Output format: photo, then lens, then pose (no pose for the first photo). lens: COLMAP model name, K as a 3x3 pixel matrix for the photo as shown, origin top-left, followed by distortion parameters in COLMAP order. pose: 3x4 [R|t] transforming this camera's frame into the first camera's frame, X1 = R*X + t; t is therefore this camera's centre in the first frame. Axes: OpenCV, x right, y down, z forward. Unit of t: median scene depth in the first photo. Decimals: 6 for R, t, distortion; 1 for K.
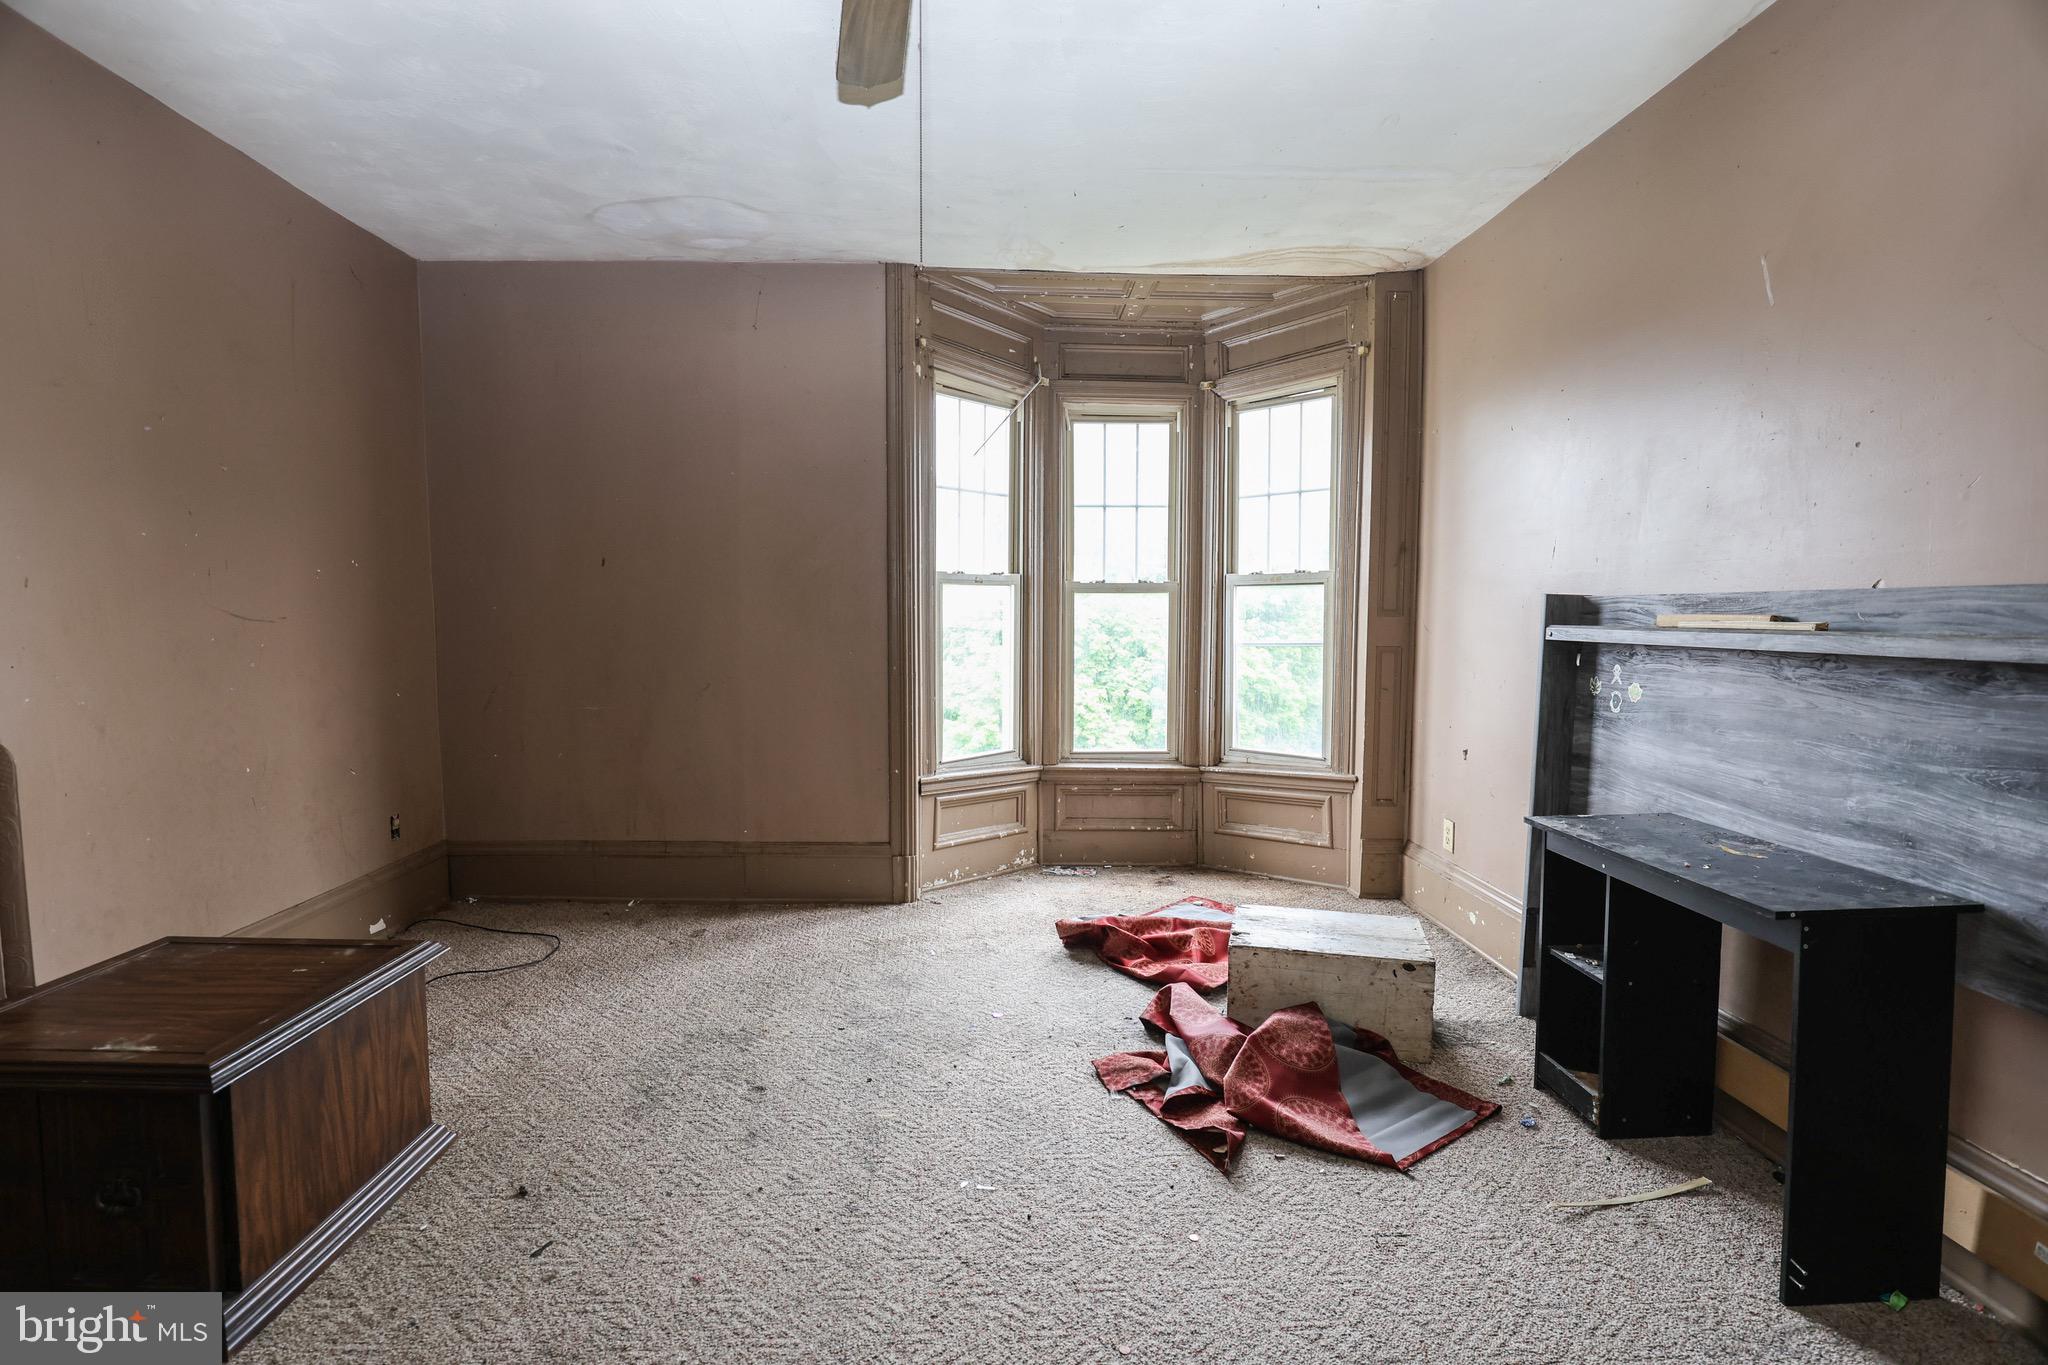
lens RADIAL K [[965.0, 0, 1024.0], [0, 965.0, 682.5], [0, 0, 1]] dist [-0.032166, 0.001604]
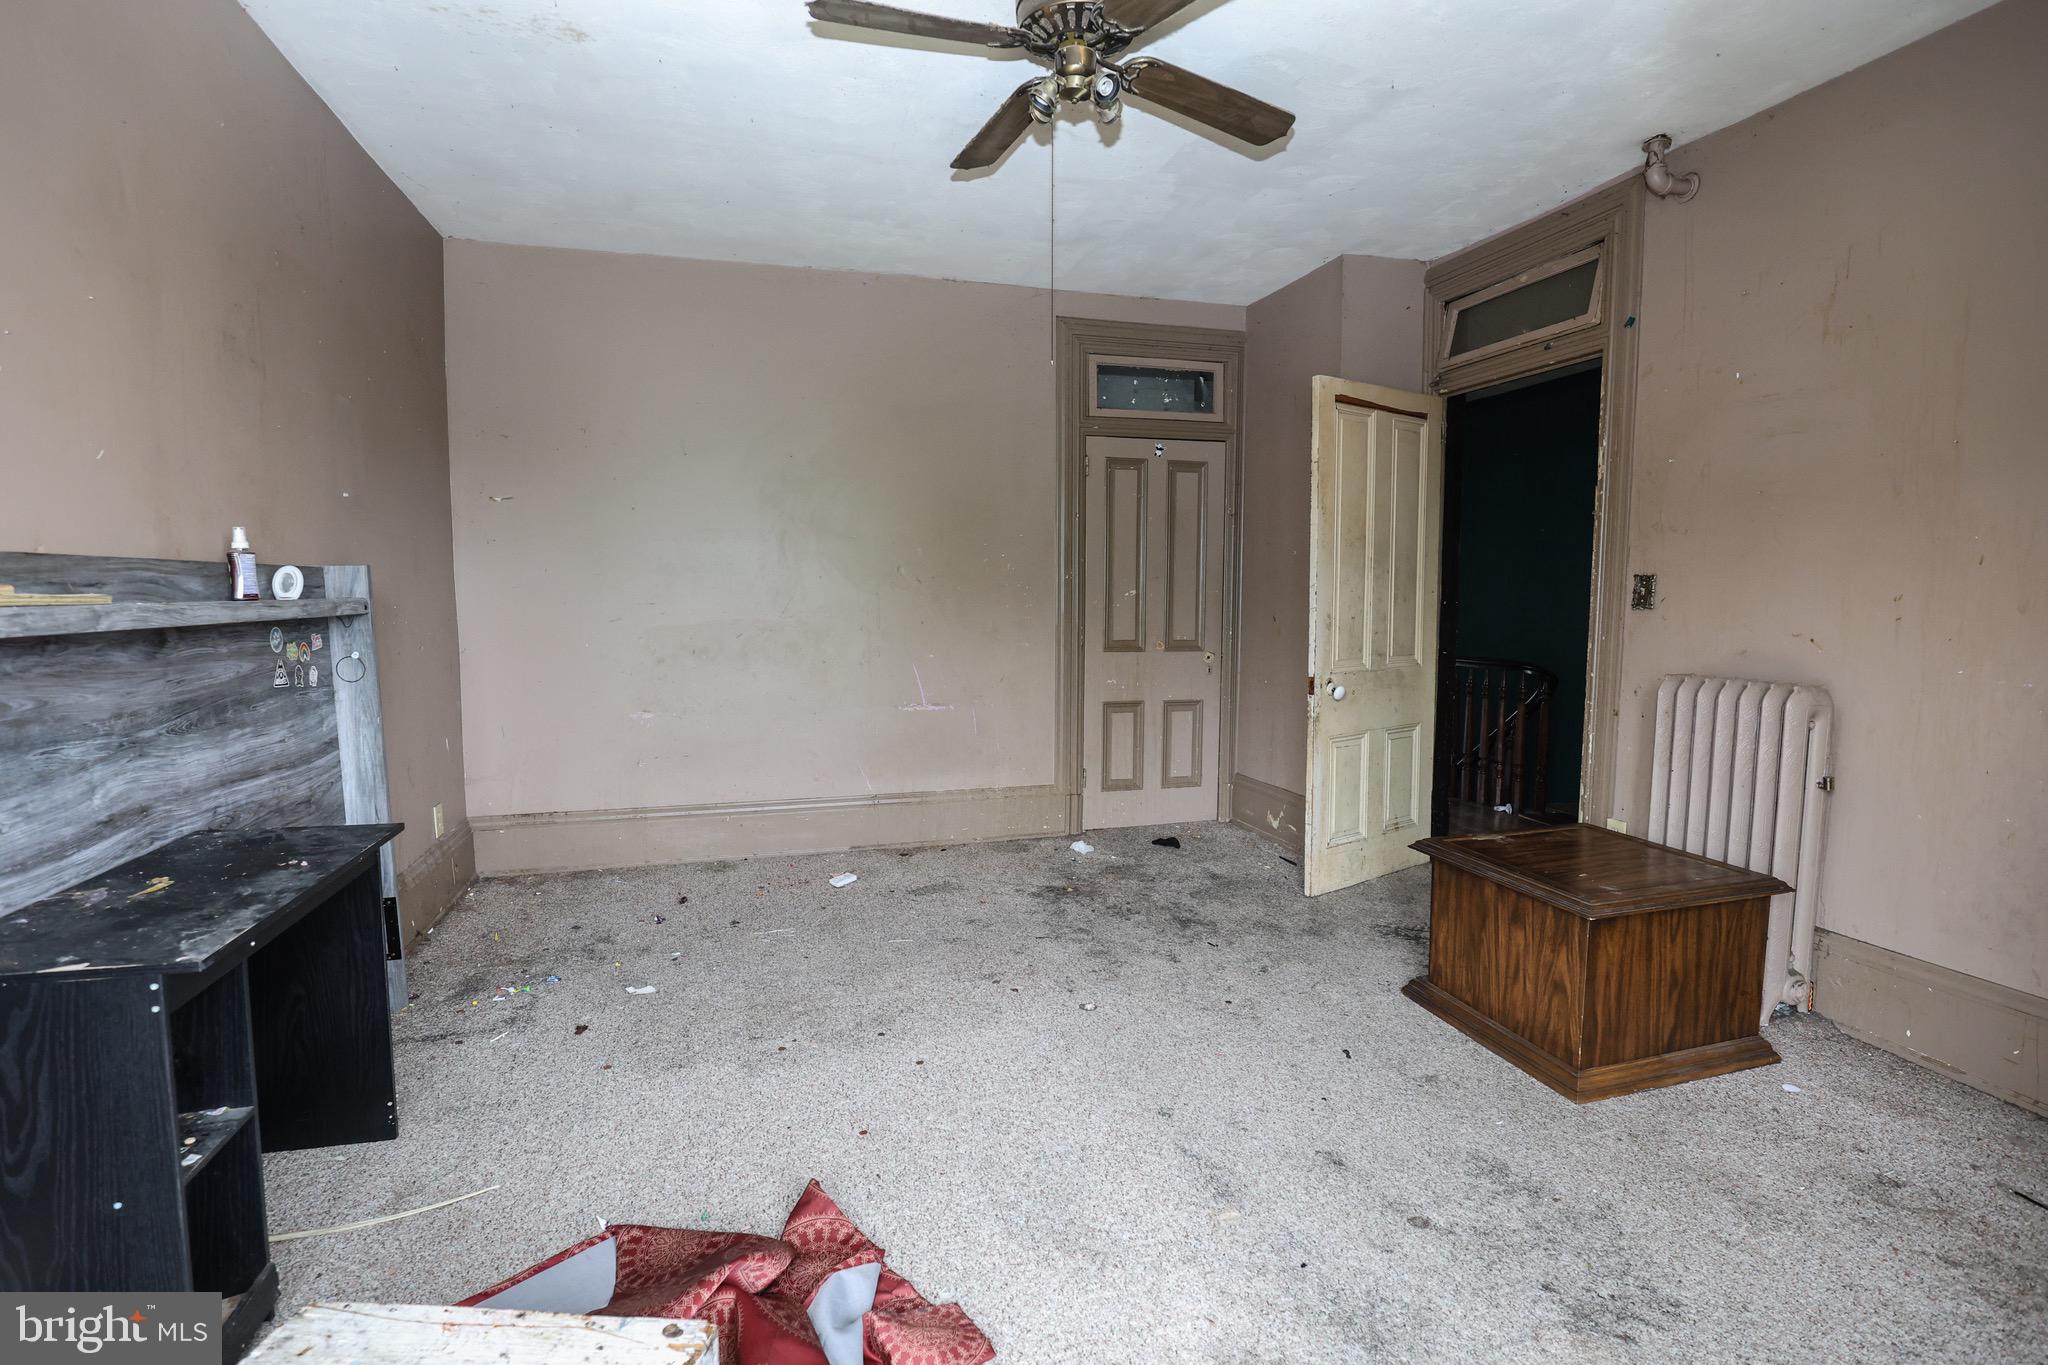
lens RADIAL K [[965.0, 0, 1024.0], [0, 965.0, 682.5], [0, 0, 1]] dist [-0.032166, 0.001604]
pose [[-0.972214, 0.019212, -0.233306, 0.245002], [-0.019074, 0.986812, 0.160743, -0.137303], [0.233317, 0.160727, -0.959025, 2.028095]]
